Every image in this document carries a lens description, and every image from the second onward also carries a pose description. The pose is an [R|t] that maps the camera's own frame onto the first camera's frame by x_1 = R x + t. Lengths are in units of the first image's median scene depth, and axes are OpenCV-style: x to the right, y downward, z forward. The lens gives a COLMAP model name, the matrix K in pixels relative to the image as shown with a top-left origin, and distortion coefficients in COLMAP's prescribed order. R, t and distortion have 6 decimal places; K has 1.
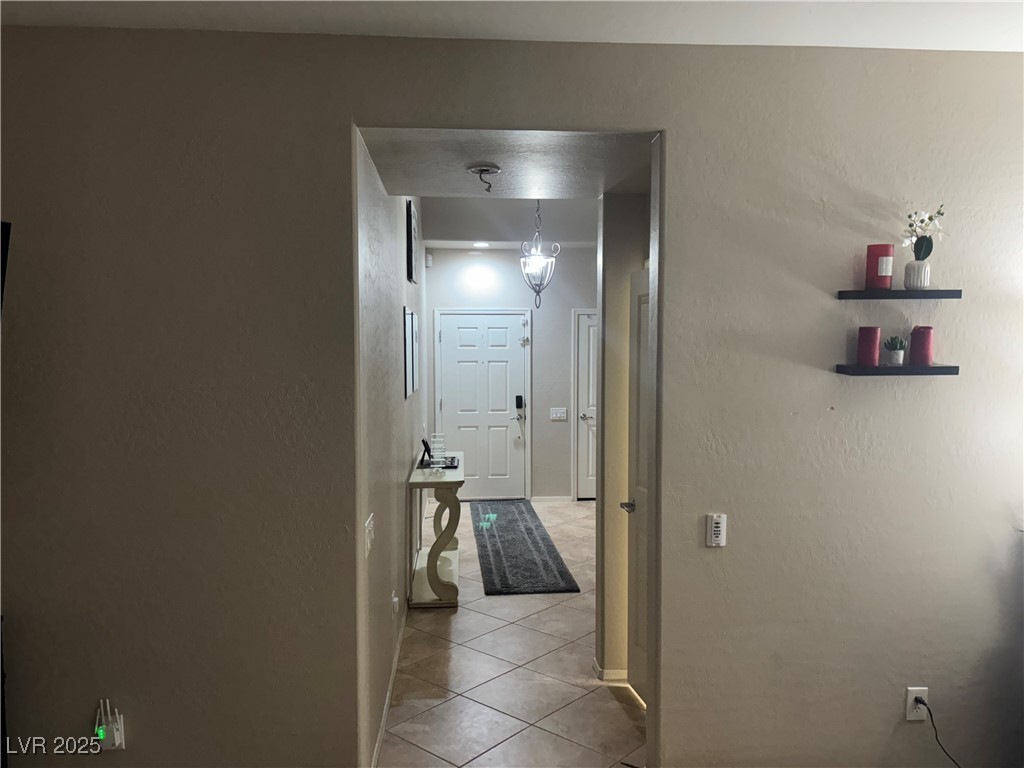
lens RADIAL K [[778.2, 0, 511.6], [0, 778.2, 390.0], [0, 0, 1]] dist [0.022296, 0.013995]
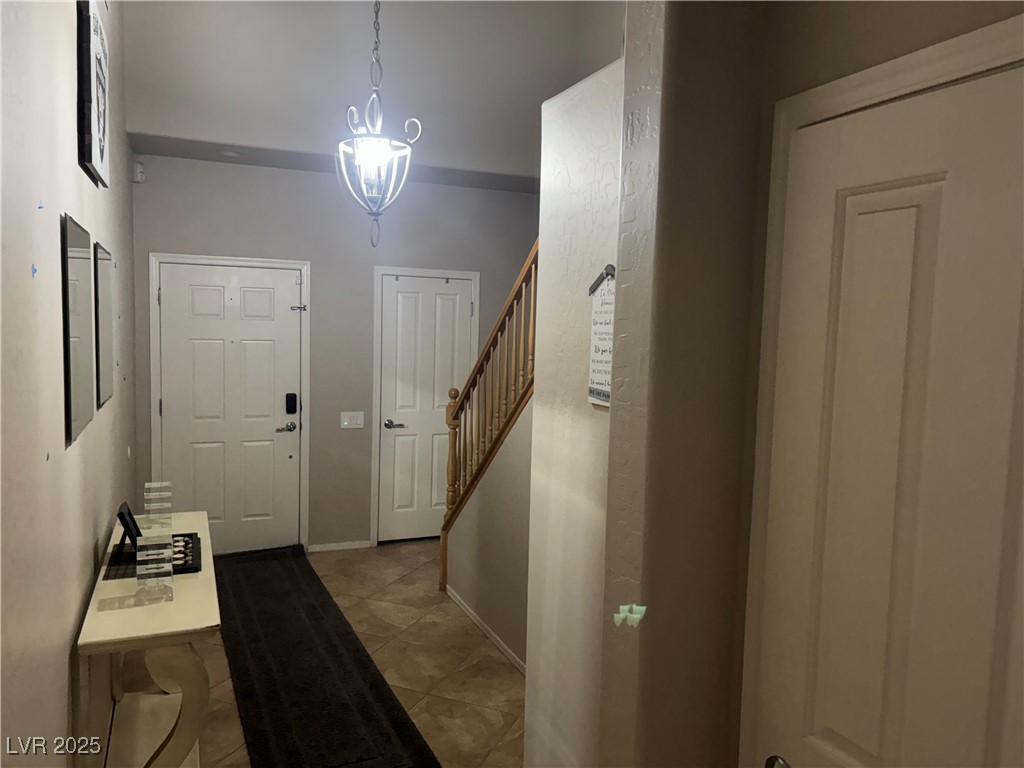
lens RADIAL K [[778.2, 0, 513.0], [0, 778.2, 386.8], [0, 0, 1]] dist [0.022296, 0.013995]
pose [[0.943382, 0.004255, 0.331681, -0.091892], [-0.013655, 0.999568, 0.026015, -0.052039], [-0.331427, -0.029071, 0.943033, 0.926107]]
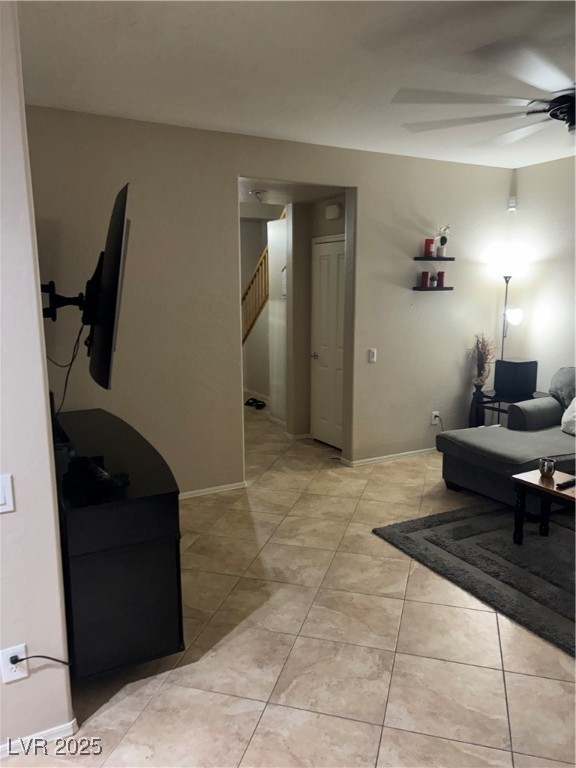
lens RADIAL K [[583.7, 0, 294.2], [0, 583.7, 383.3], [0, 0, 1]] dist [0.022296, 0.013995]
pose [[0.906307, -0.072825, 0.416297, -0.733232], [0.025104, 0.992579, 0.118984, 0.042057], [-0.421873, -0.097385, 0.901410, -0.560422]]
